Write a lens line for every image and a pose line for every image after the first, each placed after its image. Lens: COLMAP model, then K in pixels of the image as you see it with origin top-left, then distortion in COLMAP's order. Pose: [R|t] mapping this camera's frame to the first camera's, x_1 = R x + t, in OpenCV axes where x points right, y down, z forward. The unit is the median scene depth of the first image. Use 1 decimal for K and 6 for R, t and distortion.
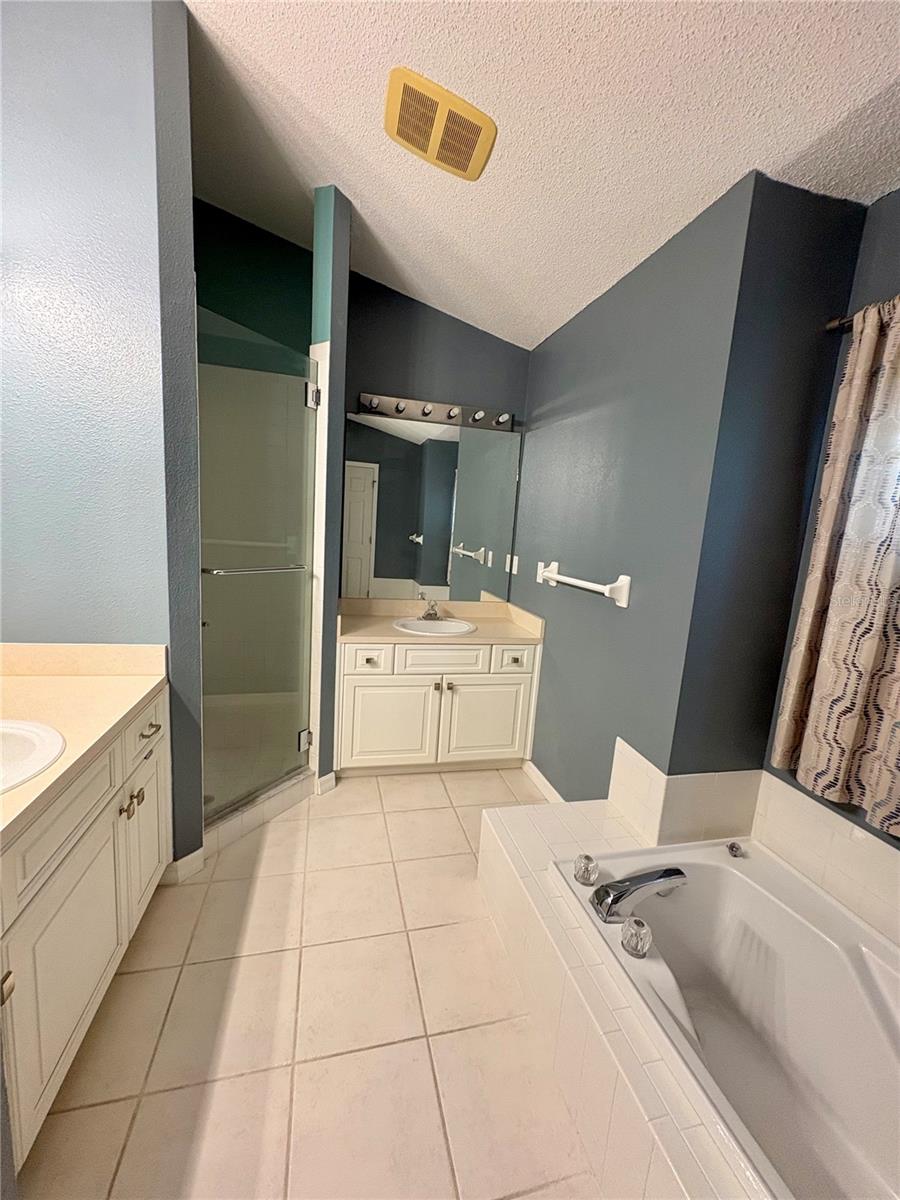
lens RADIAL K [[477.8, 0, 453.2], [0, 477.8, 599.4], [0, 0, 1]] dist [-0.000445, -0.000096]
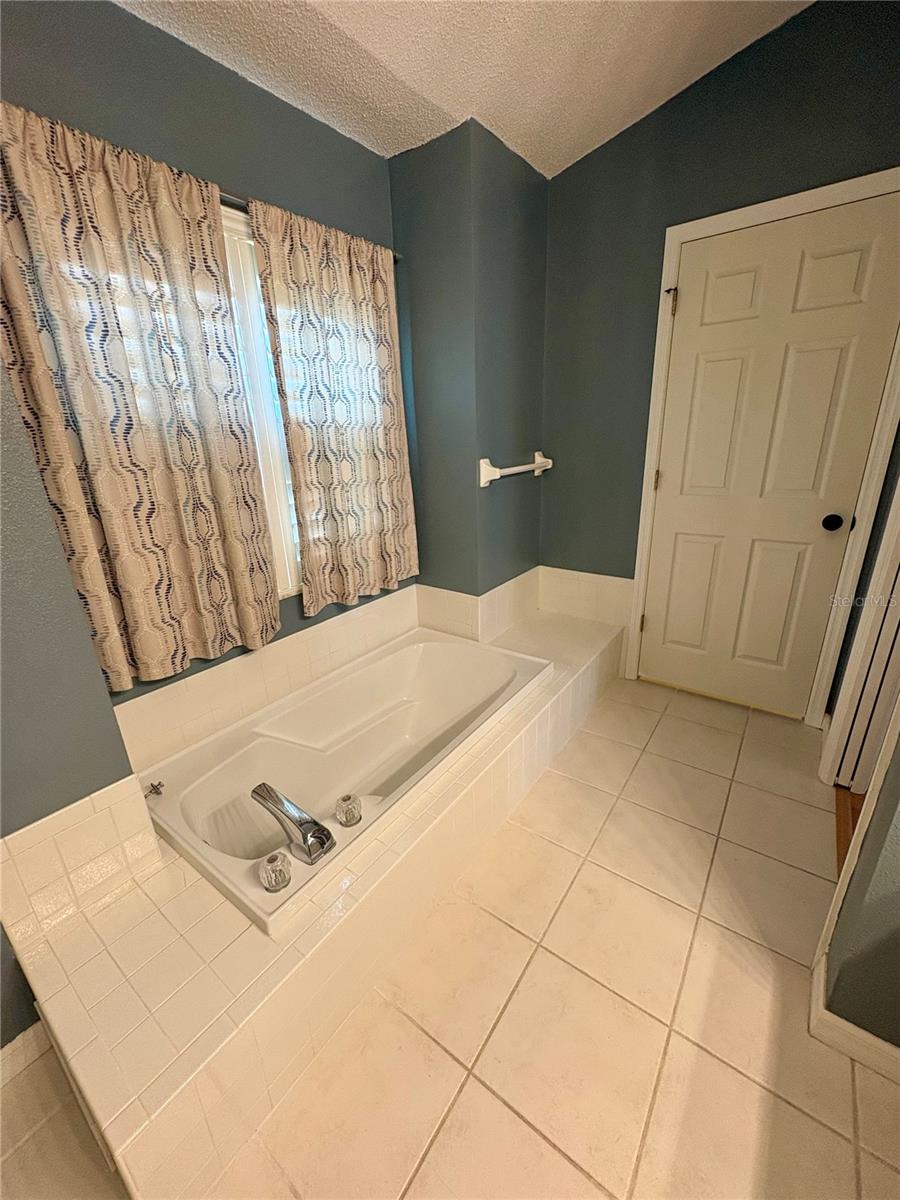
lens RADIAL K [[477.8, 0, 453.2], [0, 477.8, 599.4], [0, 0, 1]] dist [-0.000445, -0.000096]
pose [[-0.638205, -0.296093, 0.710650, -0.371983], [0.110516, 0.878286, 0.465189, -0.180768], [-0.761893, 0.375424, -0.527803, 1.126567]]
